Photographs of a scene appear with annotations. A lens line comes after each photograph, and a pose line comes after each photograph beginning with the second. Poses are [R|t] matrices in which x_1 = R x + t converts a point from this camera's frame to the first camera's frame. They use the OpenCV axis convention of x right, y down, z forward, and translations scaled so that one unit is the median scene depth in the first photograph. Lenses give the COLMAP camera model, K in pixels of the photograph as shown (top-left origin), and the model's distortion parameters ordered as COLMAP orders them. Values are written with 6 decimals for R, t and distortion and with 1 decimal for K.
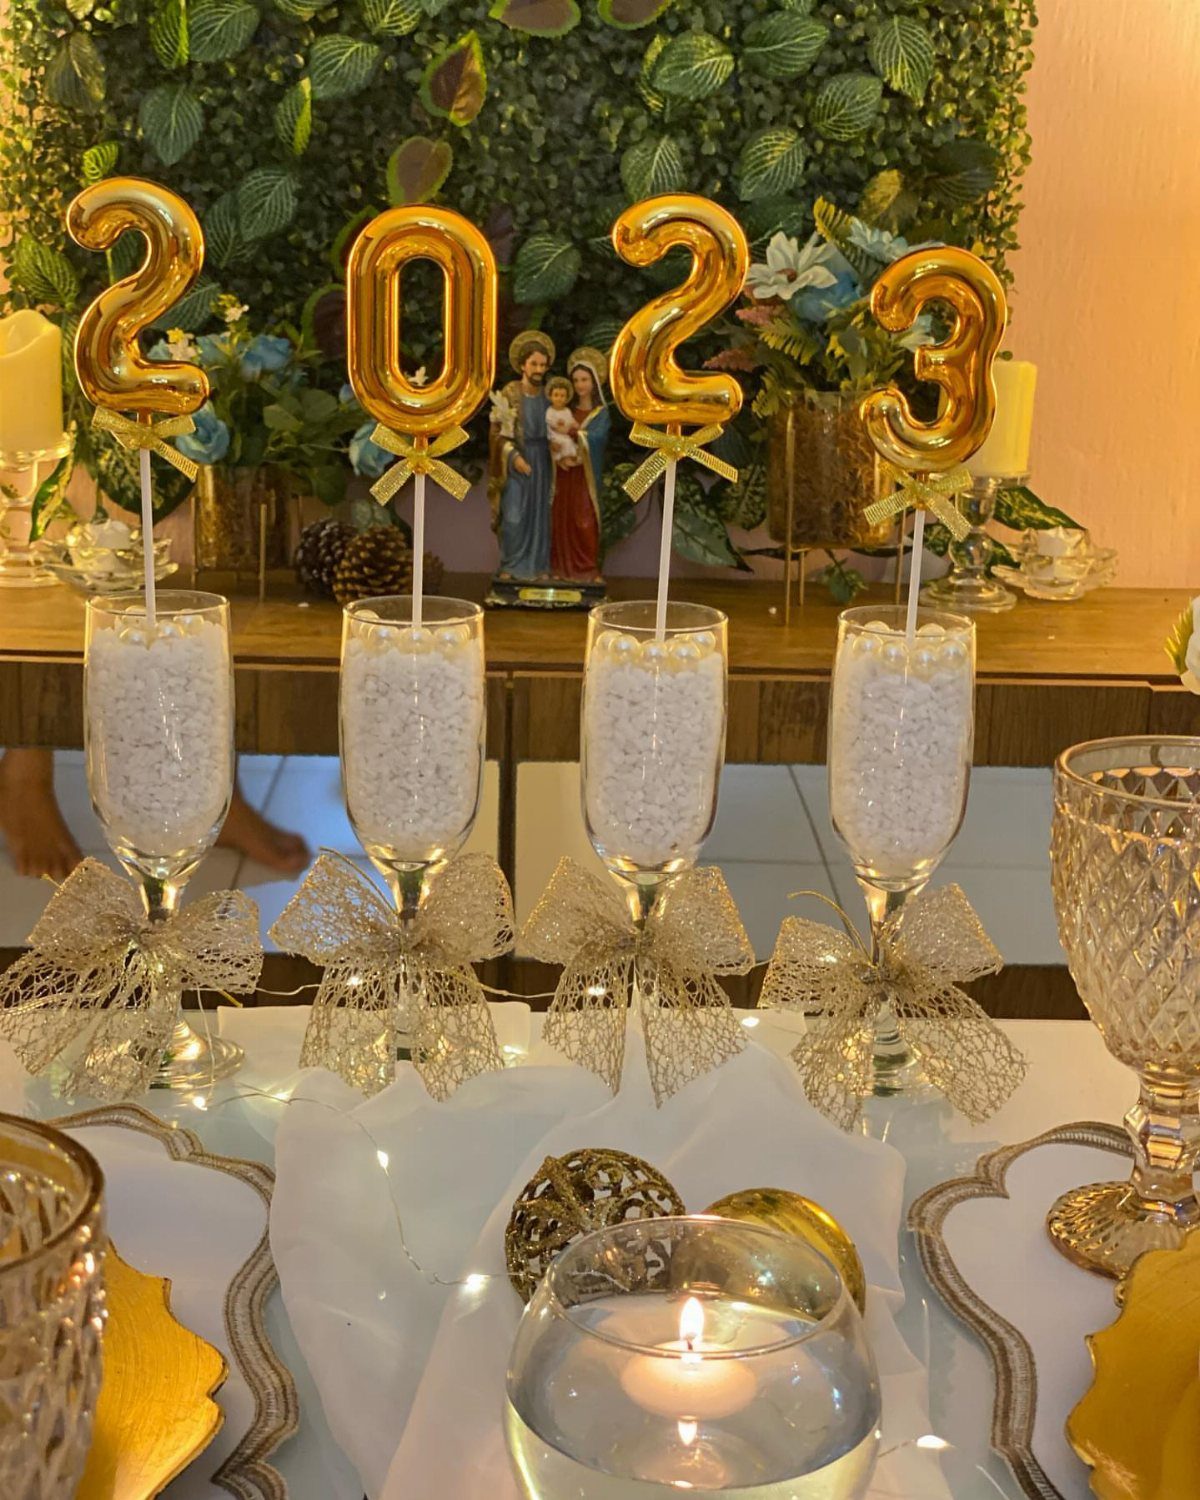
lens RADIAL K [[1967.2, 0, 596.6], [0, 1967.2, 750.2], [0, 0, 1]] dist [0.030828, 0.000000]
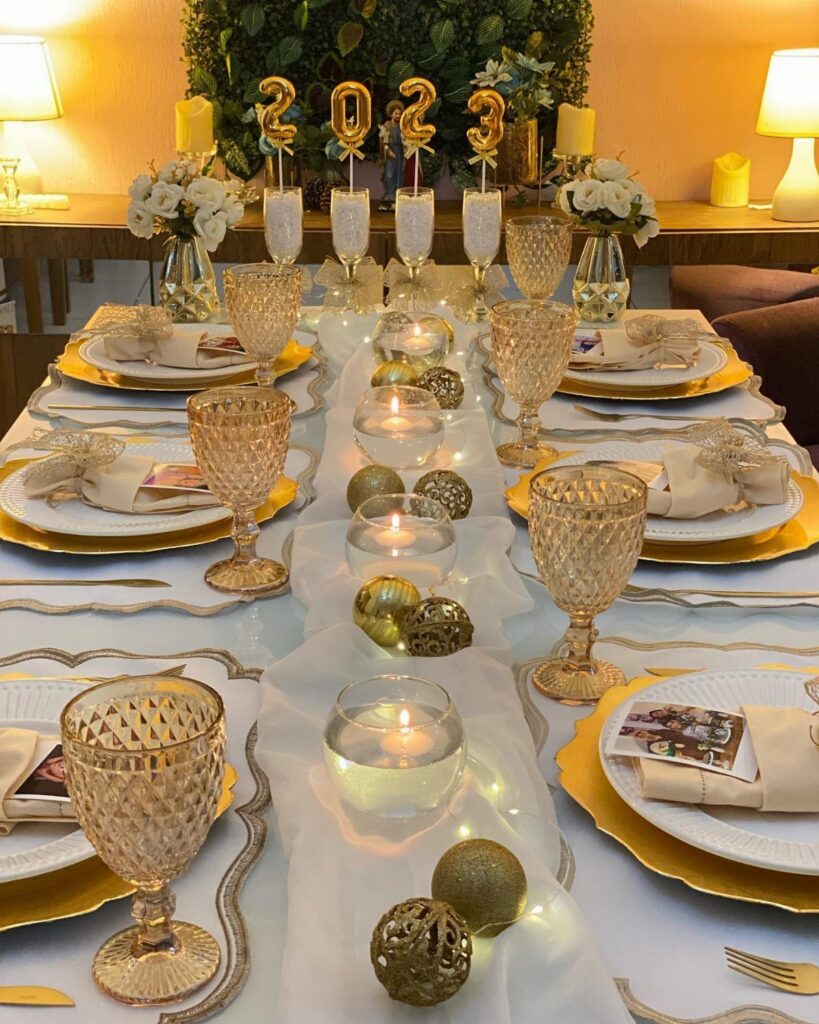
lens RADIAL K [[1332.0, 0, 412.4], [0, 1332.0, 511.3], [0, 0, 1]] dist [0.003785, 0.000000]
pose [[0.998757, -0.005466, -0.049541, 0.071082], [0.010934, 0.993784, 0.110787, 0.123591], [0.048627, -0.111191, 0.992609, -0.761435]]
